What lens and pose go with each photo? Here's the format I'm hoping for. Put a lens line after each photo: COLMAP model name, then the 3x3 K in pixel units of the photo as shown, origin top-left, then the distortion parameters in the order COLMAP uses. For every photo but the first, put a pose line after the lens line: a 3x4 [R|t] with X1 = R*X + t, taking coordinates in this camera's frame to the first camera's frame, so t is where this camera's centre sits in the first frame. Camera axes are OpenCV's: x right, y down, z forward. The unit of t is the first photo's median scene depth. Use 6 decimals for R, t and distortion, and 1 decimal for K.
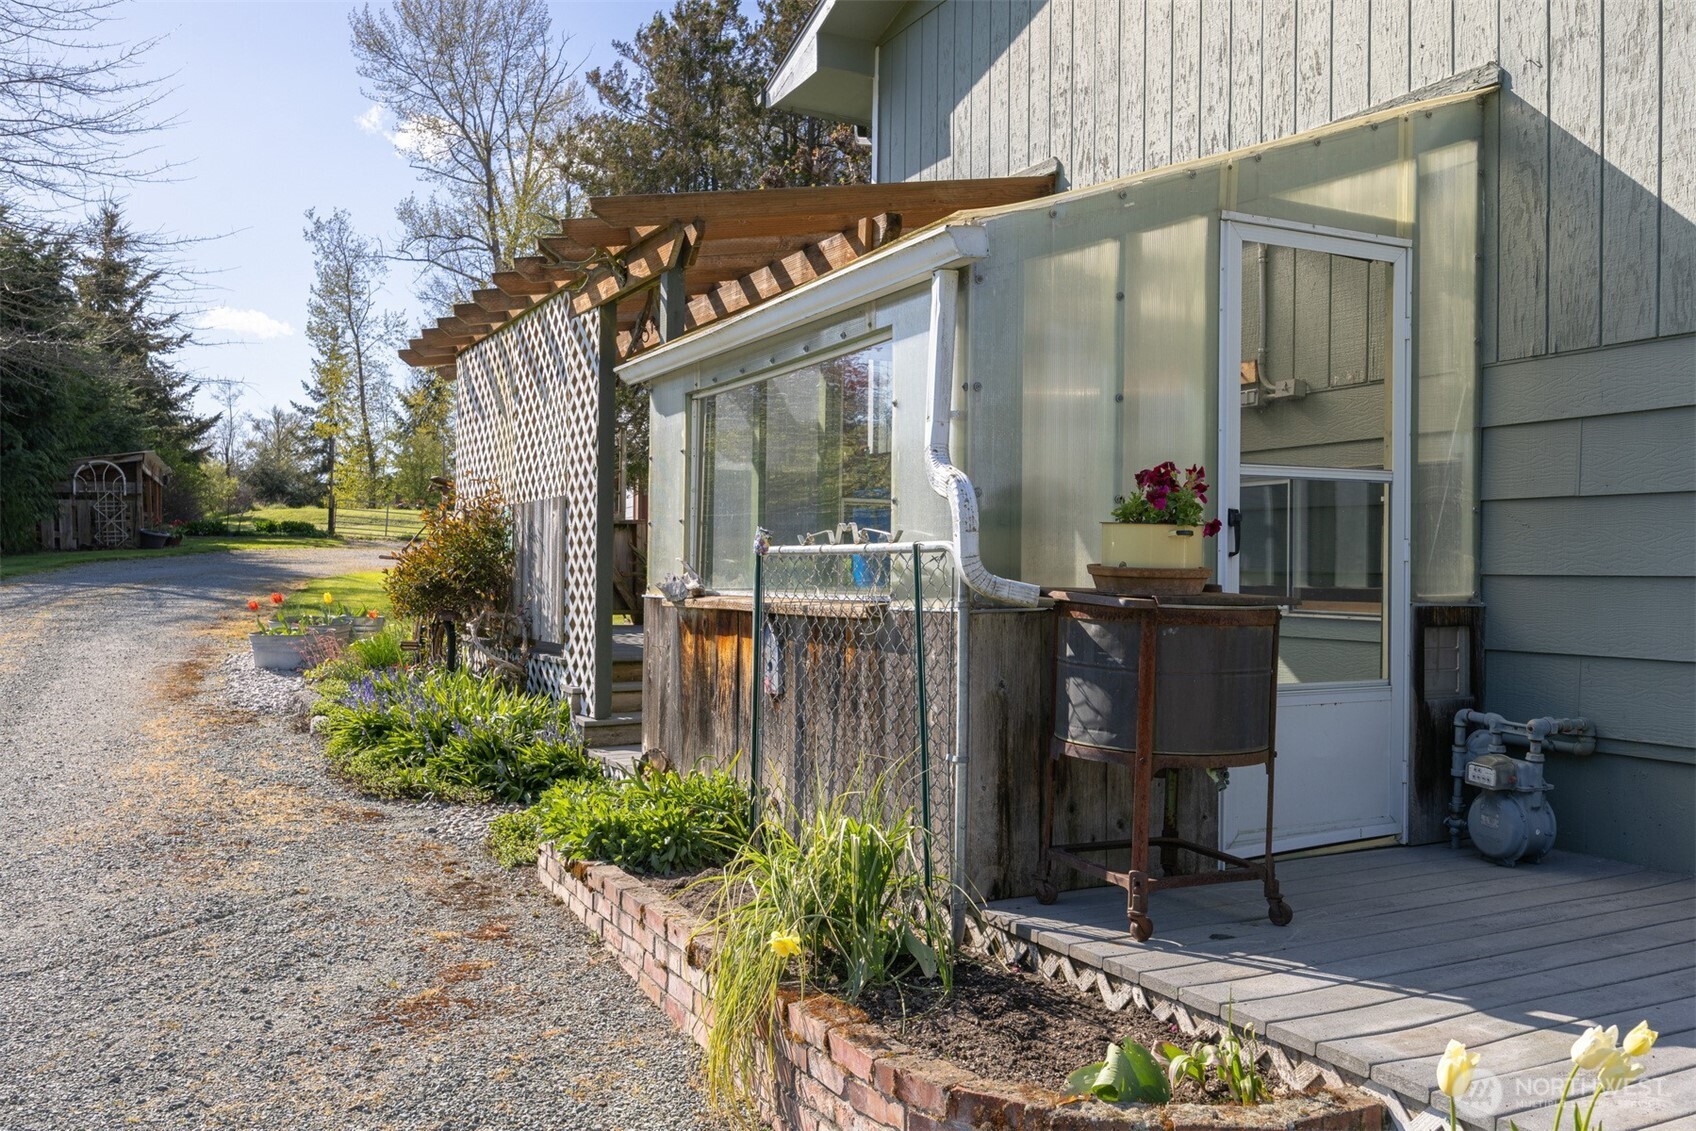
lens RADIAL K [[1350.4, 0, 848.0], [0, 1350.4, 565.5], [0, 0, 1]] dist [-0.001375, -0.000750]
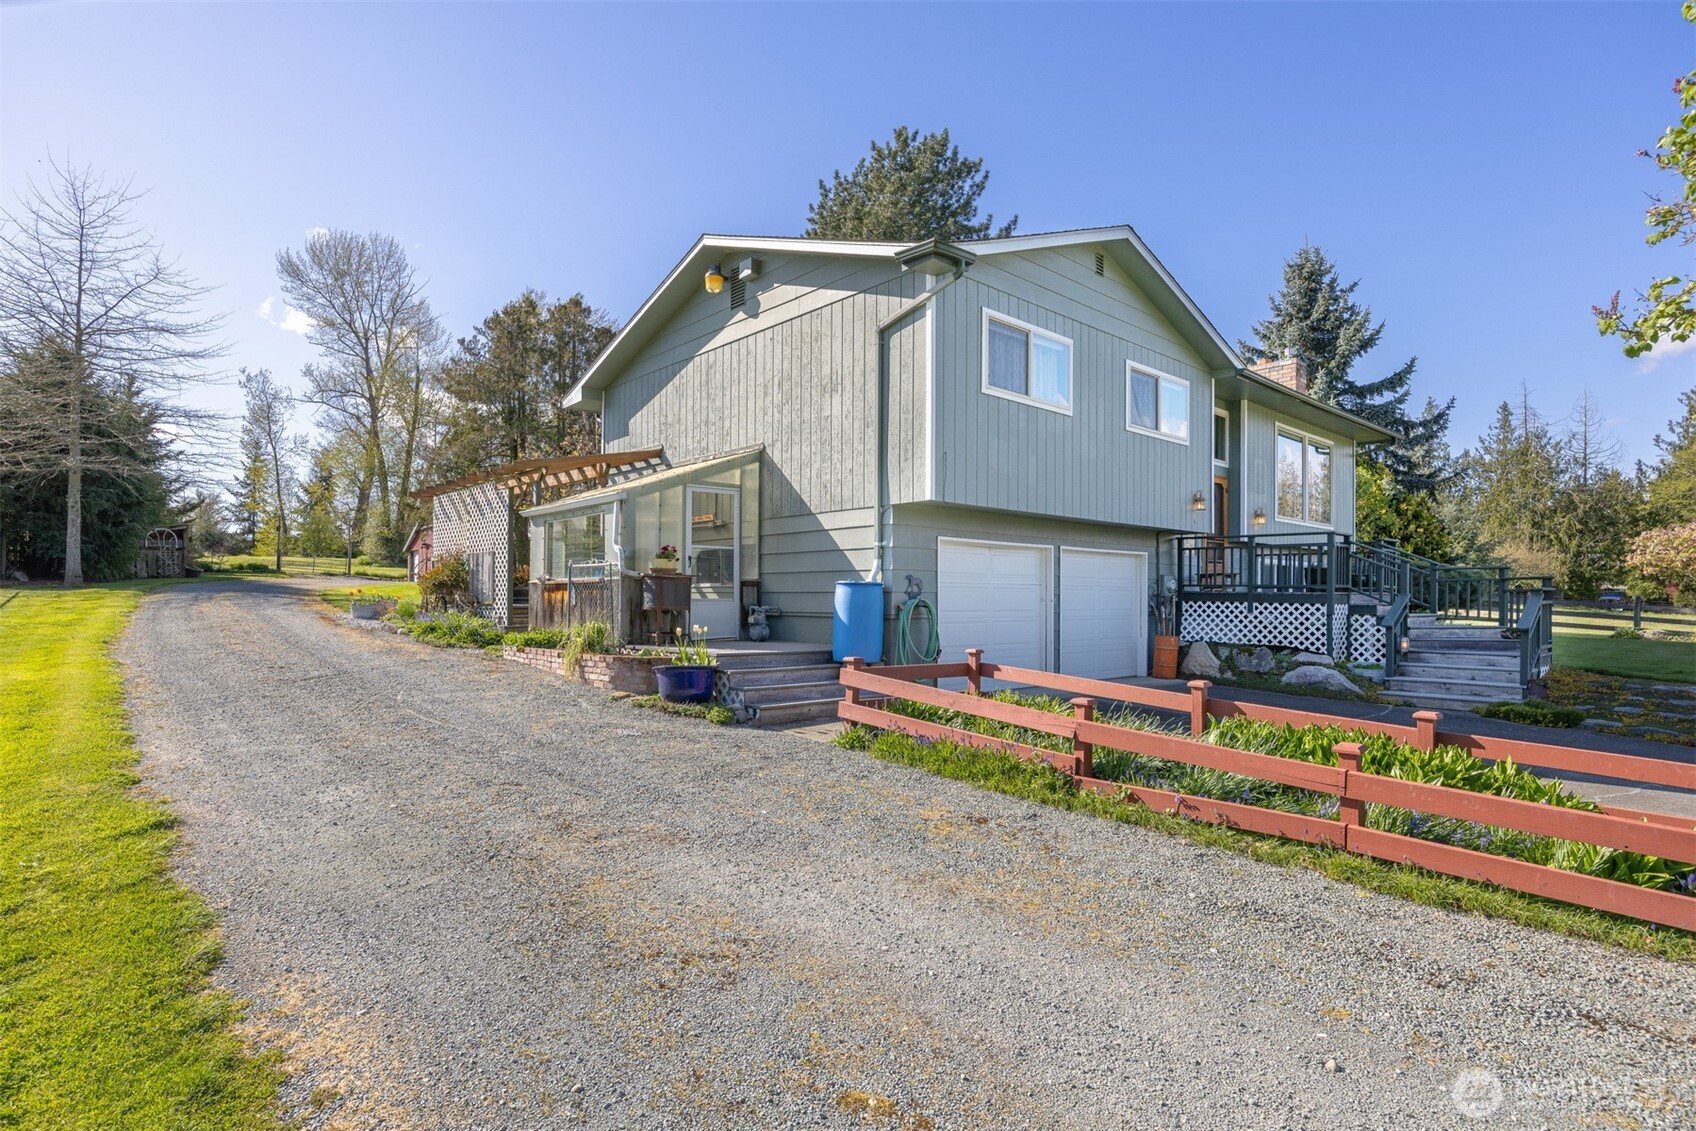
lens RADIAL K [[986.3, 0, 843.2], [0, 986.3, 601.5], [0, 0, 1]] dist [-0.003199, -0.000690]
pose [[0.969133, -0.005475, 0.246476, -0.003845], [0.005582, 0.999984, 0.000264, 0.070011], [-0.246474, 0.001120, 0.969149, -1.430323]]
